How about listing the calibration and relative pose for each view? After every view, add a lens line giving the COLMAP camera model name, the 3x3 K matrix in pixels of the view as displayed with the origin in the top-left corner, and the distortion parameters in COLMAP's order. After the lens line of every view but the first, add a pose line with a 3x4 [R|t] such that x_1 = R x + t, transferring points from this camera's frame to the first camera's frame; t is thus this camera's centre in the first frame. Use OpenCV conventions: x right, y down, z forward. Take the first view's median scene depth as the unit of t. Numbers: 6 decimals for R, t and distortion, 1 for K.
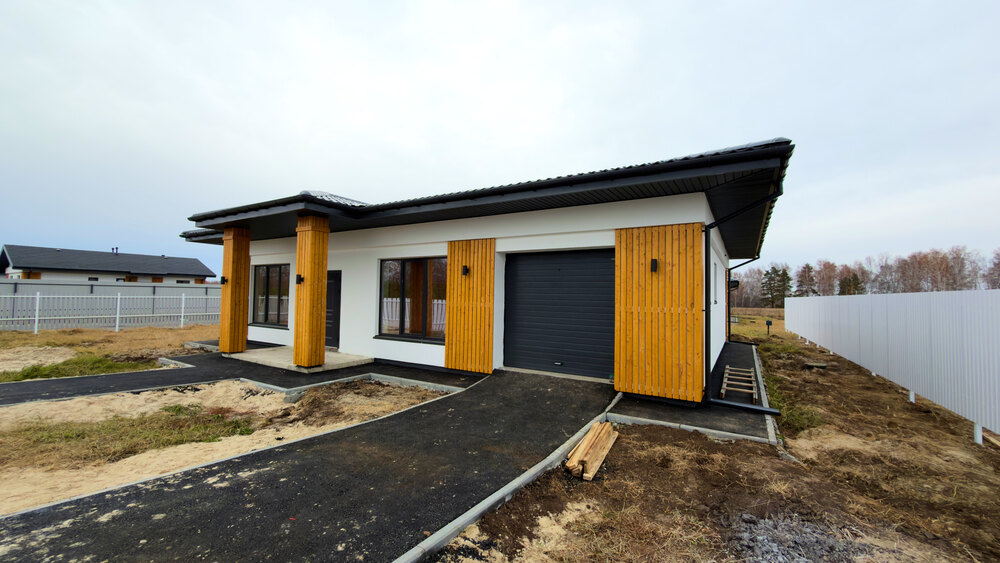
lens RADIAL K [[419.1, 0, 508.0], [0, 419.1, 278.4], [0, 0, 1]] dist [0.000616, -0.000046]
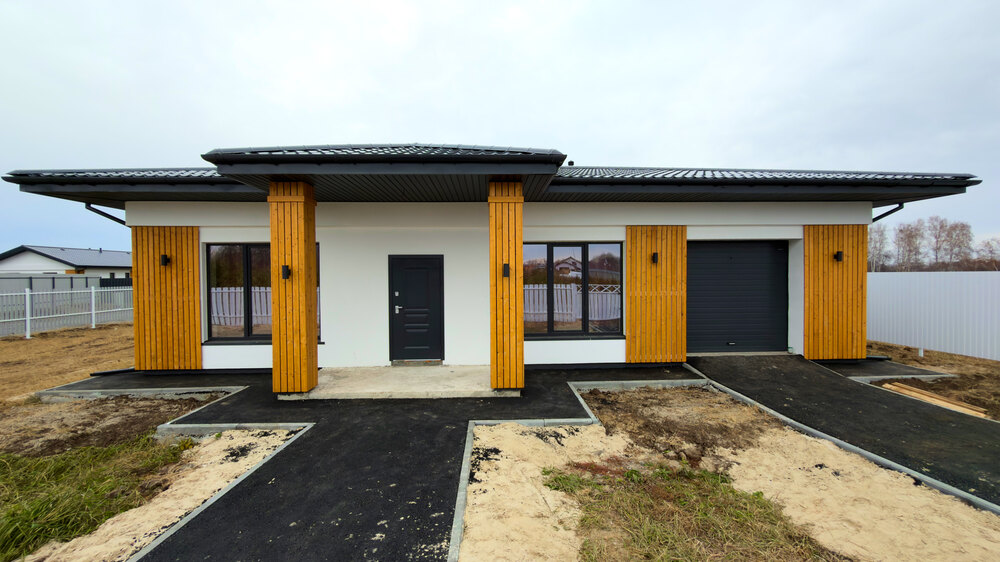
lens RADIAL K [[419.1, 0, 508.0], [0, 419.1, 277.9], [0, 0, 1]] dist [0.000616, -0.000046]
pose [[0.819825, -0.025767, 0.572034, -0.890943], [-0.002777, 0.998796, 0.048971, -0.018903], [-0.572607, -0.041736, 0.818767, 0.401616]]
